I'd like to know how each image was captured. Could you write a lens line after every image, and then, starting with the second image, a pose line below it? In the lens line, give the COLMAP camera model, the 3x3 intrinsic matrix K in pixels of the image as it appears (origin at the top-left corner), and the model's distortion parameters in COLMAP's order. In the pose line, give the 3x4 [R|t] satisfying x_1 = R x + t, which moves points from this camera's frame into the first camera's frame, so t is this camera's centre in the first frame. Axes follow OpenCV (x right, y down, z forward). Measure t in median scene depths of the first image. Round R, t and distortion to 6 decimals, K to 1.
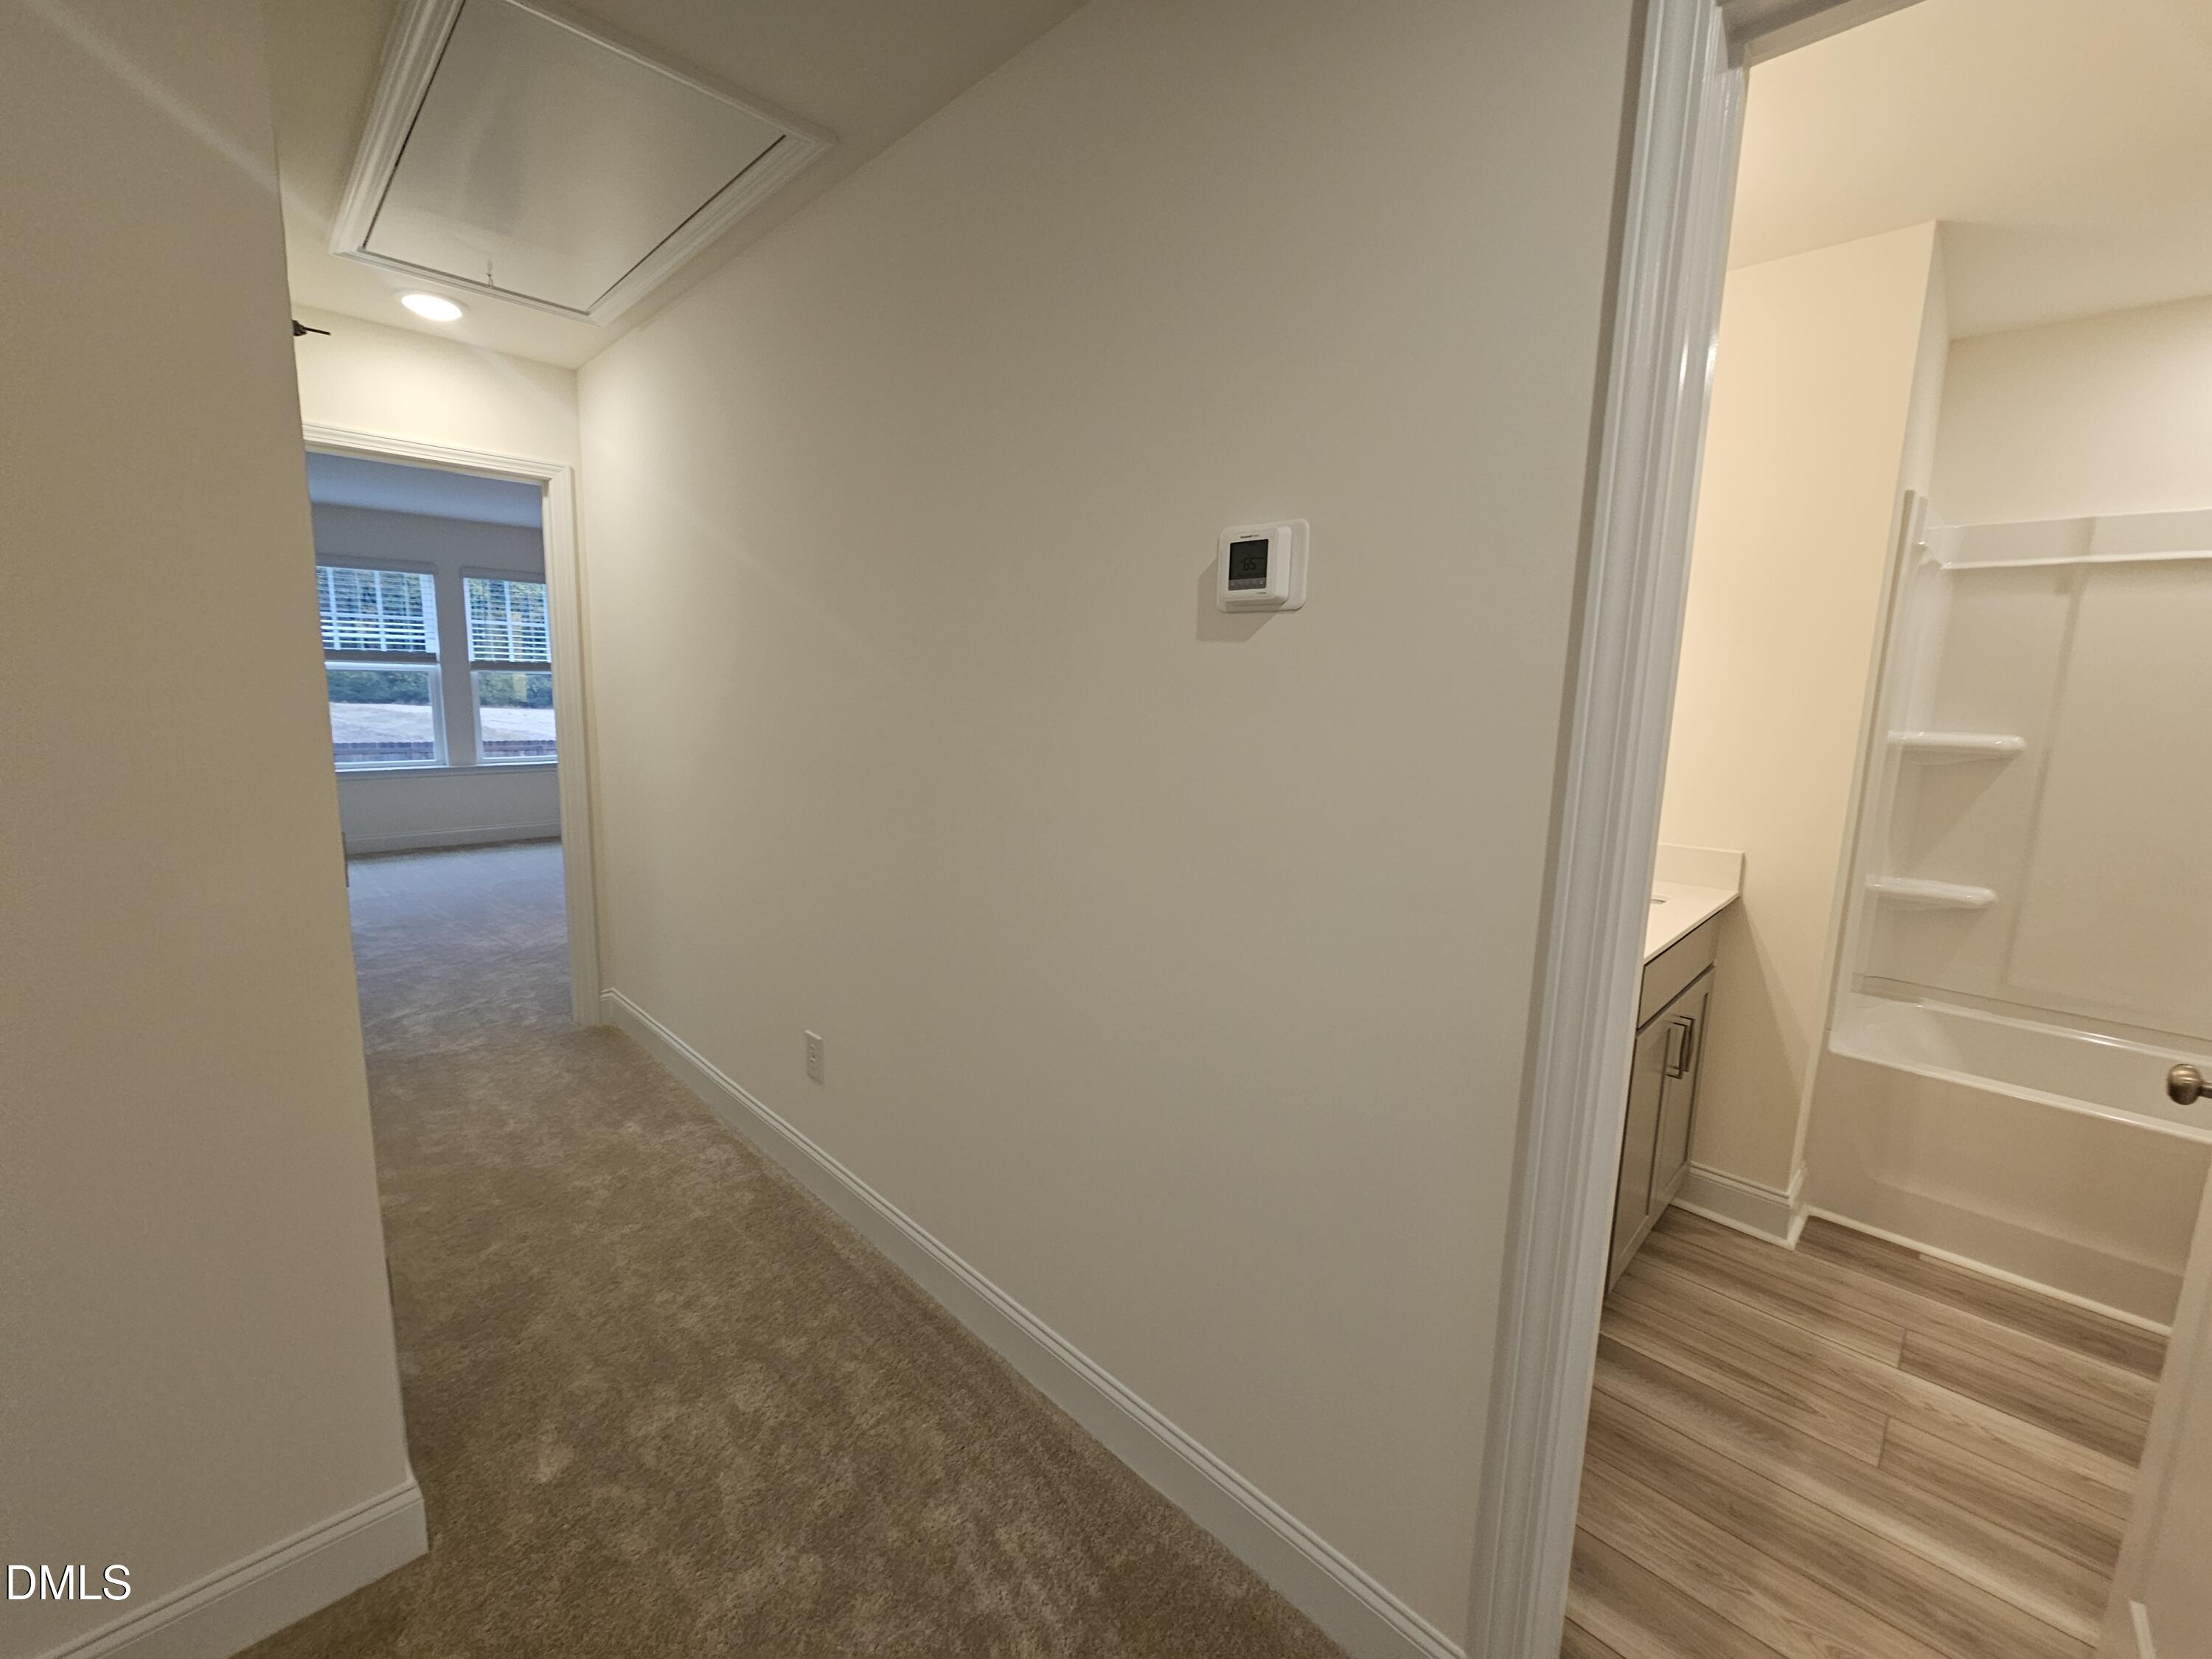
lens RADIAL K [[902.7, 0, 1094.1], [0, 902.7, 818.7], [0, 0, 1]] dist [-0.004132, 0.001329]
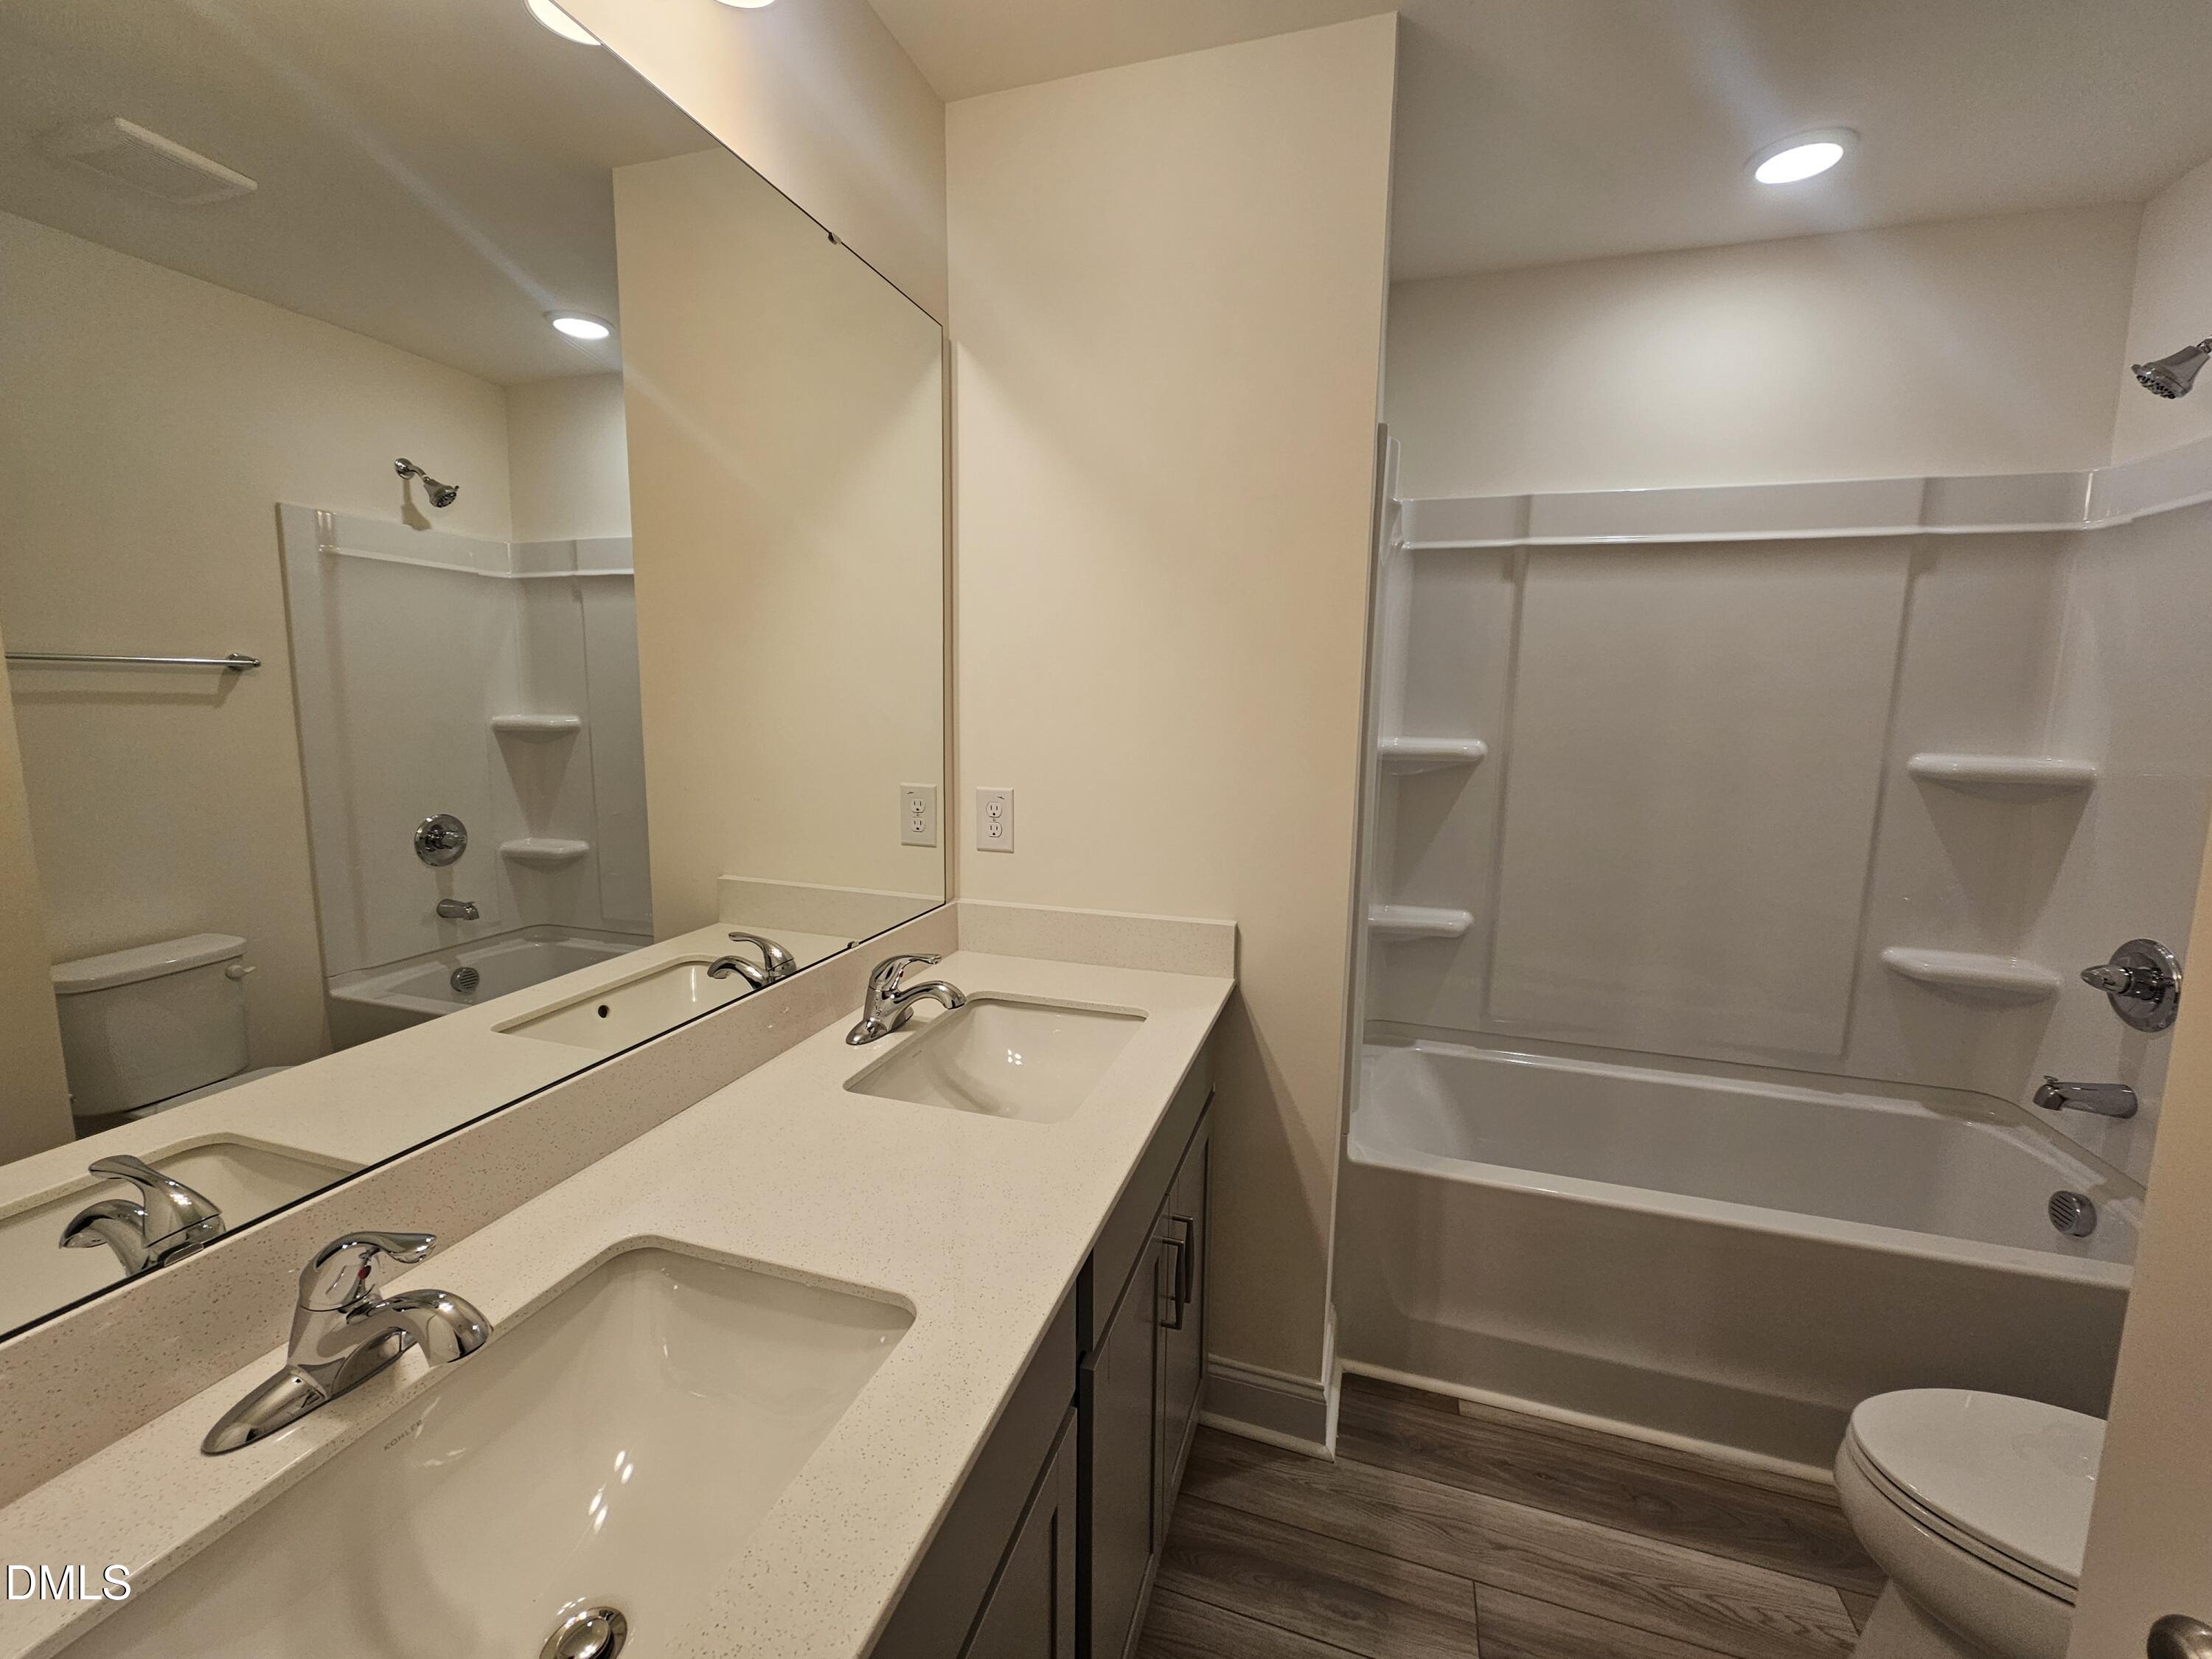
lens RADIAL K [[902.7, 0, 1103.6], [0, 902.7, 826.4], [0, 0, 1]] dist [-0.004132, 0.001329]
pose [[0.885049, -0.072697, 0.459786, 0.301054], [0.074977, 0.997096, 0.013327, -0.049956], [-0.459419, 0.022678, 0.887930, 0.409381]]
